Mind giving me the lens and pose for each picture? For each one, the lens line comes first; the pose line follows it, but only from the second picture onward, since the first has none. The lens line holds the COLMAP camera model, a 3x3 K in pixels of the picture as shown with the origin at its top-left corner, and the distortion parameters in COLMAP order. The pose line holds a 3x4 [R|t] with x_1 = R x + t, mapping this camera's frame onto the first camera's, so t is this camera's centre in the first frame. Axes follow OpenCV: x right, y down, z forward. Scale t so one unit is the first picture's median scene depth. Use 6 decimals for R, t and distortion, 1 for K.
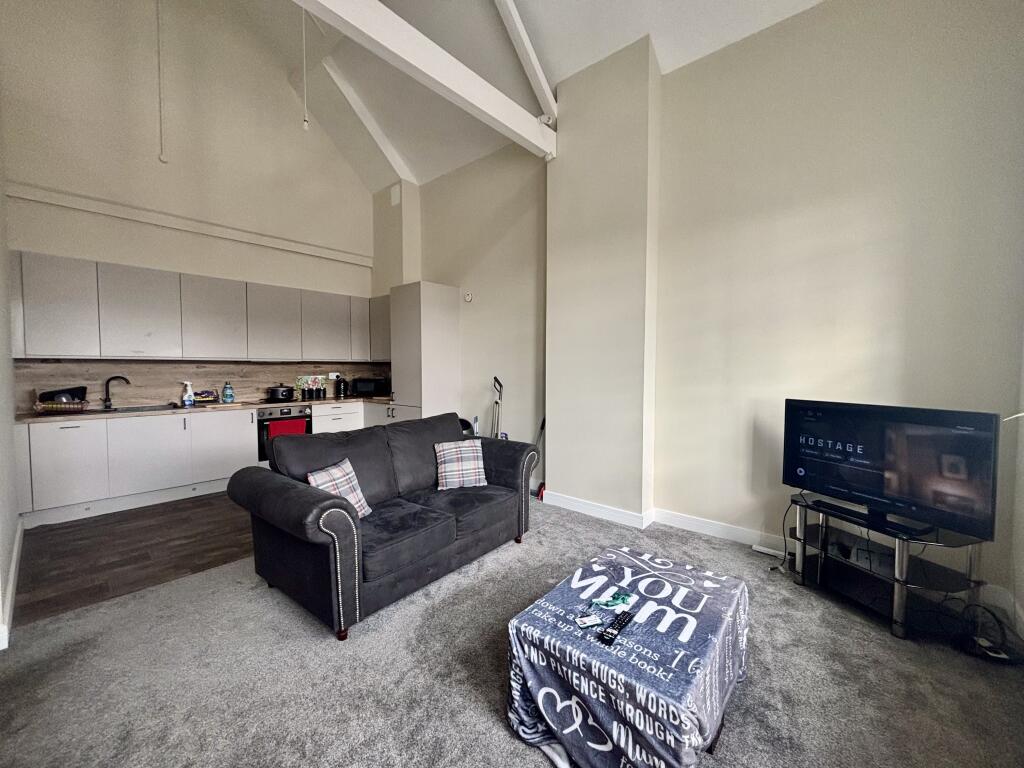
lens RADIAL K [[418.1, 0, 502.9], [0, 418.1, 381.2], [0, 0, 1]] dist [-0.003589, -0.000414]
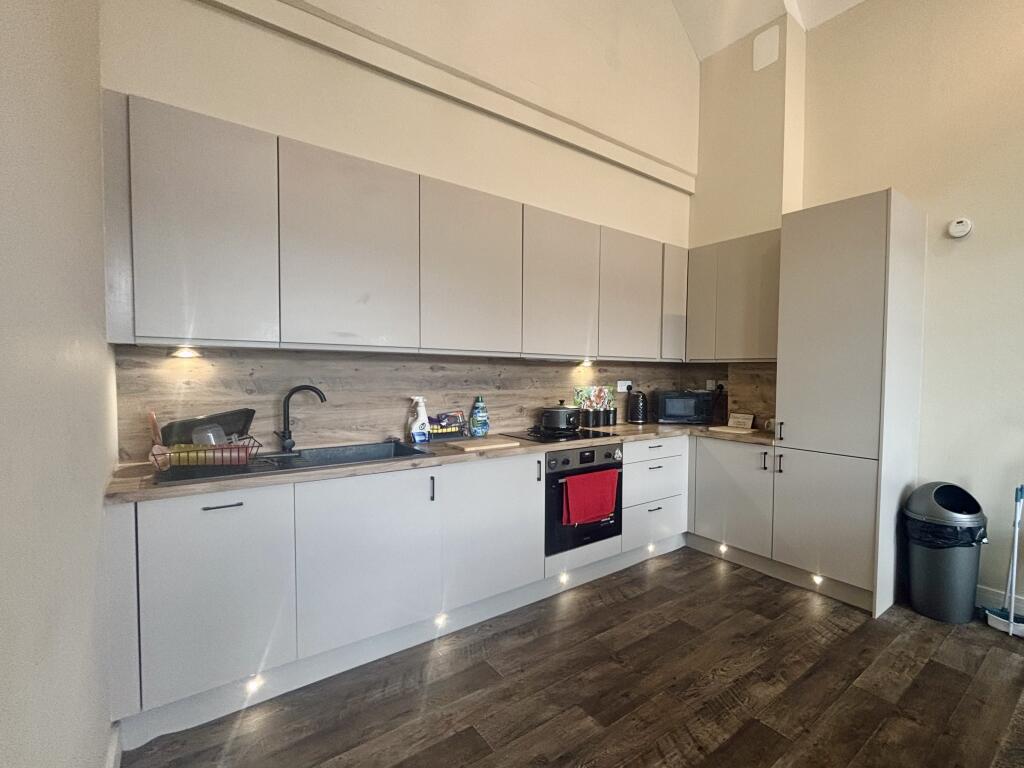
lens RADIAL K [[418.1, 0, 519.3], [0, 418.1, 384.9], [0, 0, 1]] dist [-0.003589, -0.000414]
pose [[0.993197, 0.014562, -0.115530, -0.570721], [-0.015166, 0.999876, -0.004351, -0.012390], [0.115452, 0.006074, 0.993294, 0.503306]]
